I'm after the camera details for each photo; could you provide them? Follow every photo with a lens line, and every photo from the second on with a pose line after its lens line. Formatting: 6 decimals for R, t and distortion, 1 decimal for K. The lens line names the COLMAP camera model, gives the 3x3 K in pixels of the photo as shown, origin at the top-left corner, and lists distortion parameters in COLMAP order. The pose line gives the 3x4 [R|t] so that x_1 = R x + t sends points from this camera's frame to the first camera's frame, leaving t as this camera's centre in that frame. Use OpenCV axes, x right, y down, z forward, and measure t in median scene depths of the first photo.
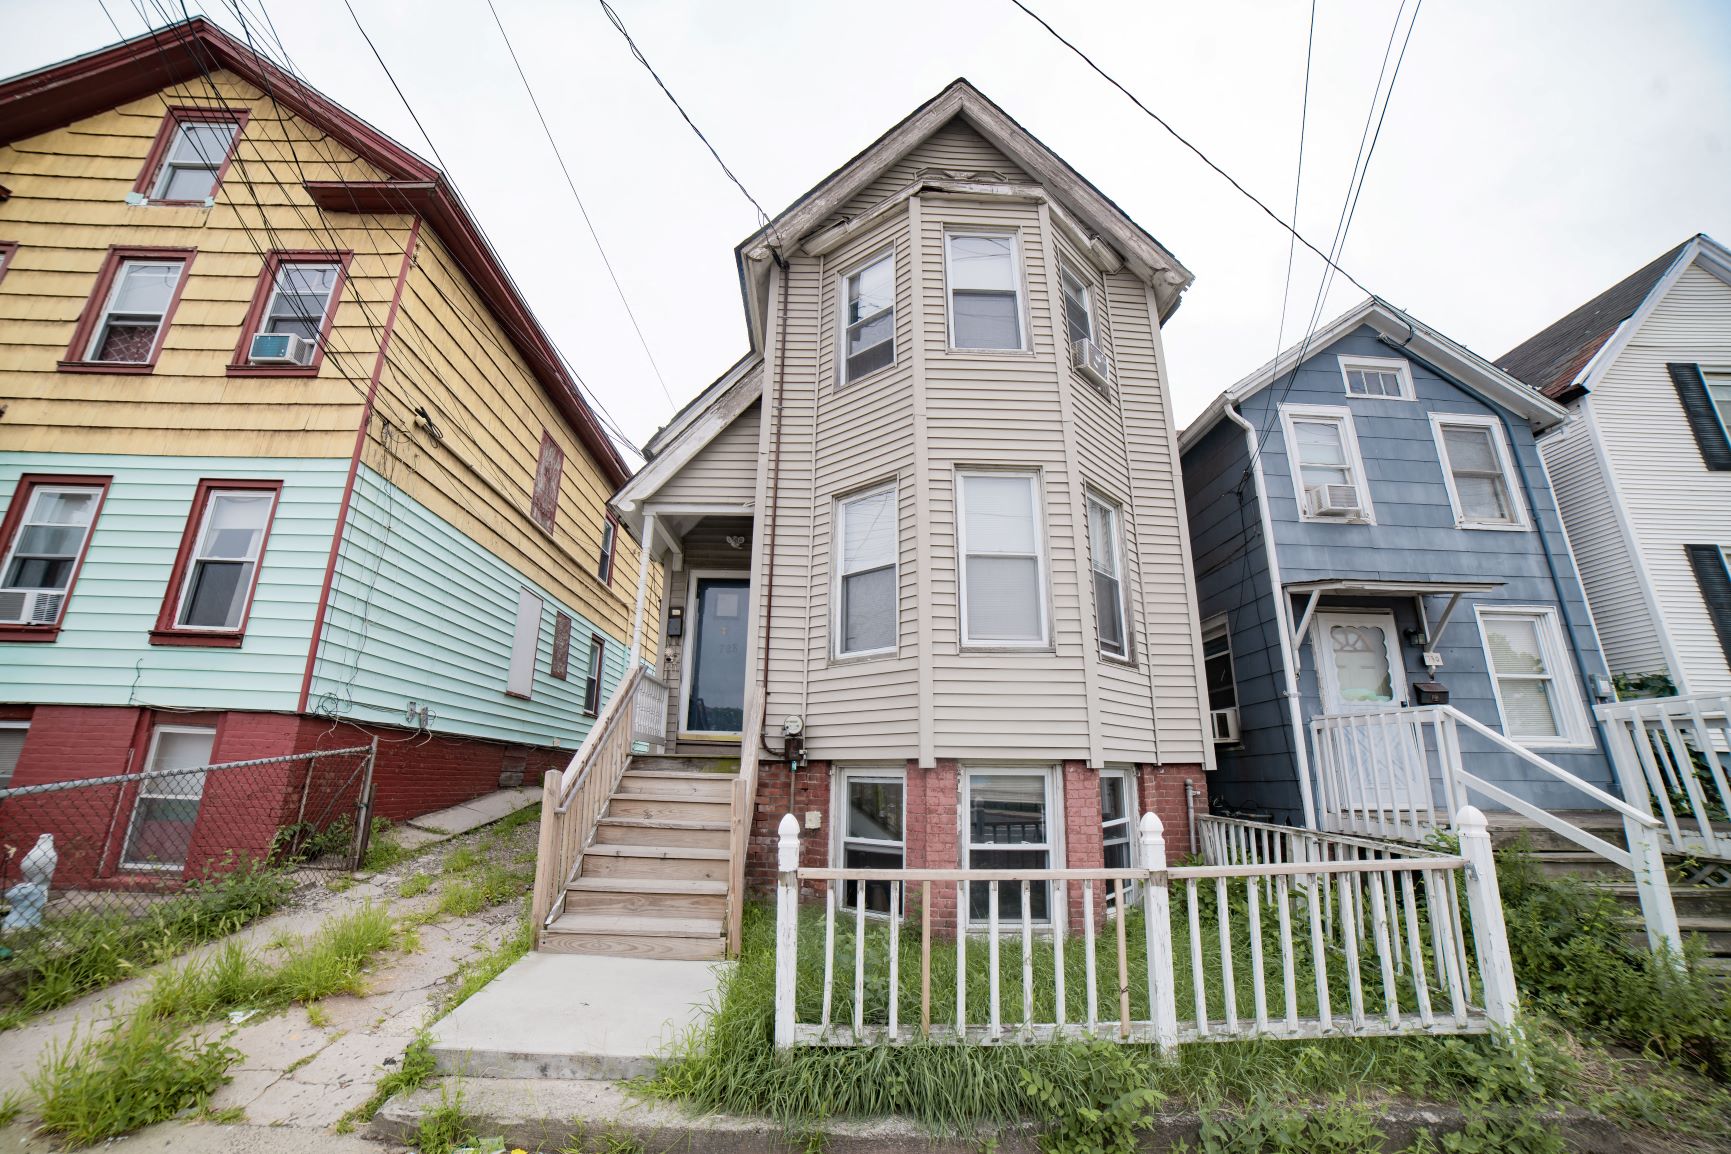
lens RADIAL K [[693.4, 0, 844.0], [0, 693.4, 579.4], [0, 0, 1]] dist [-0.104818, 0.036549]
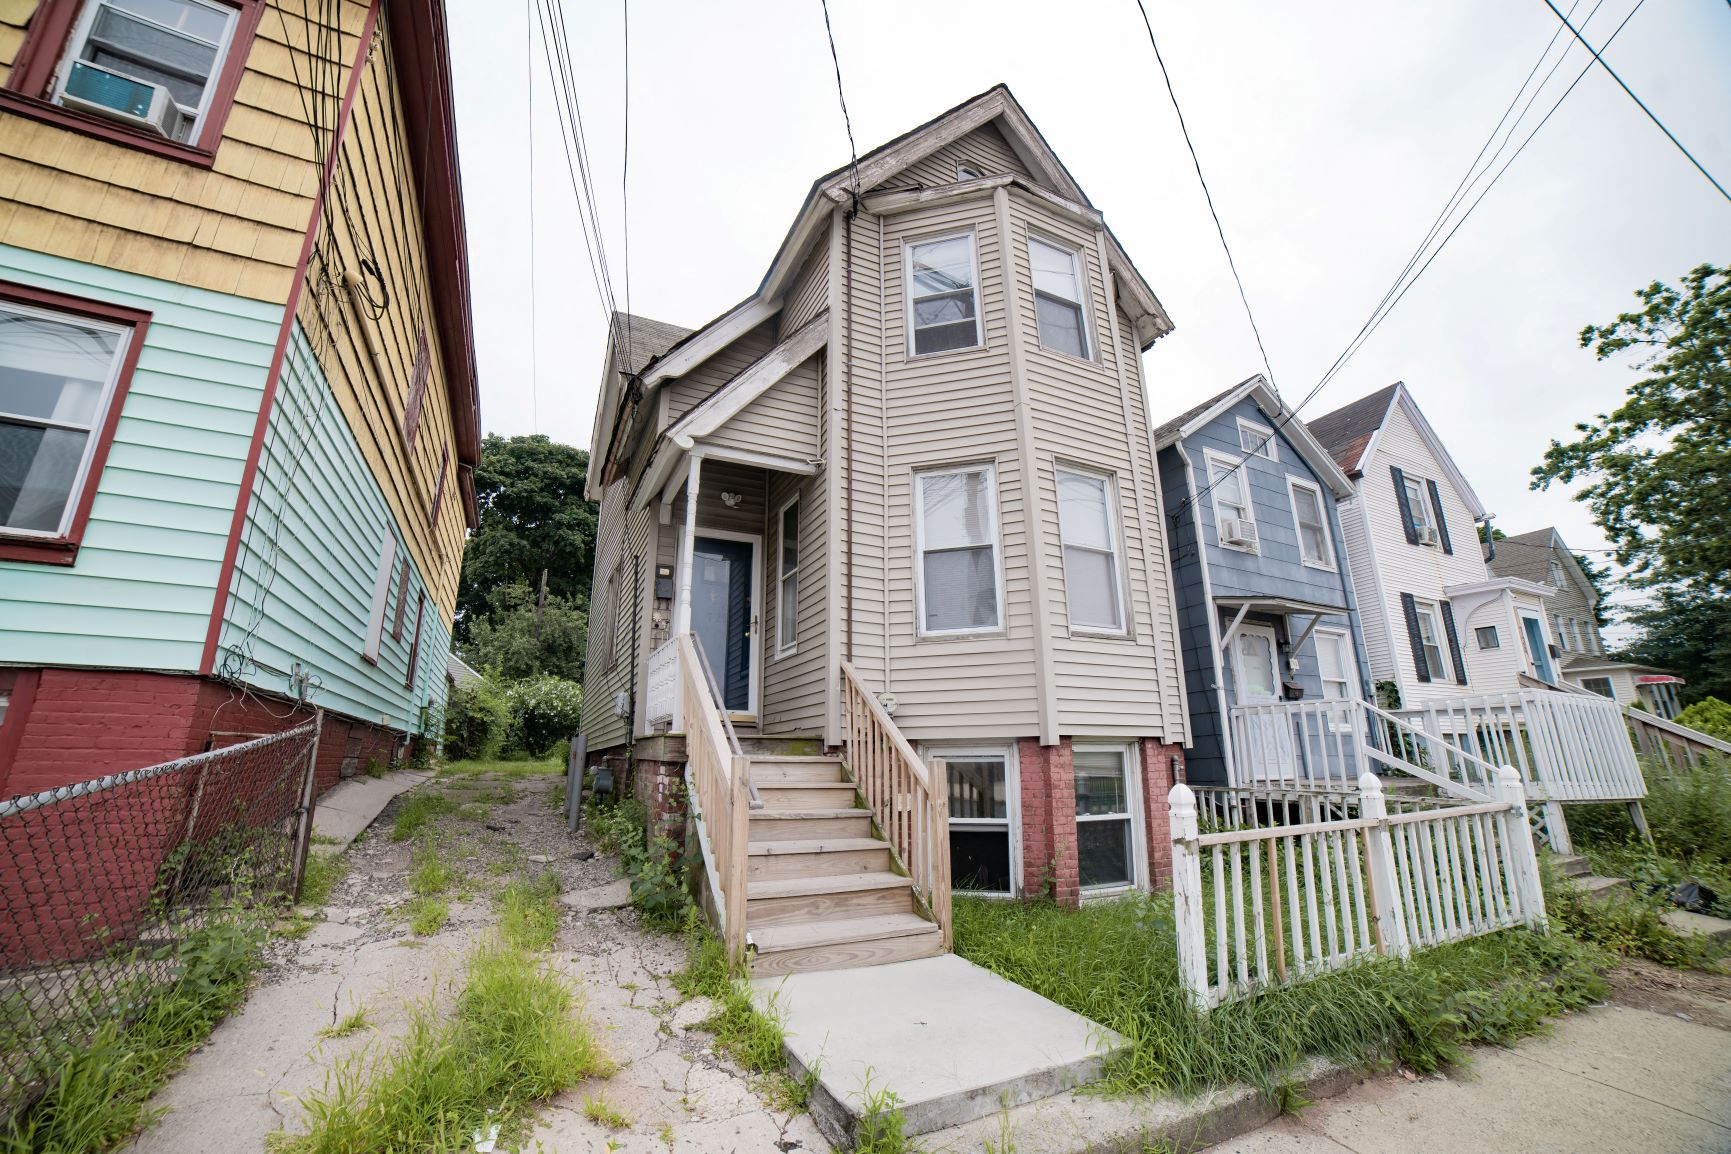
lens RADIAL K [[693.4, 0, 844.0], [0, 693.4, 579.4], [0, 0, 1]] dist [-0.104818, 0.036549]
pose [[0.915086, 0.089442, 0.393214, -0.456188], [-0.096827, 0.995301, -0.001059, 0.043675], [-0.391460, -0.037105, 0.919447, 0.141887]]
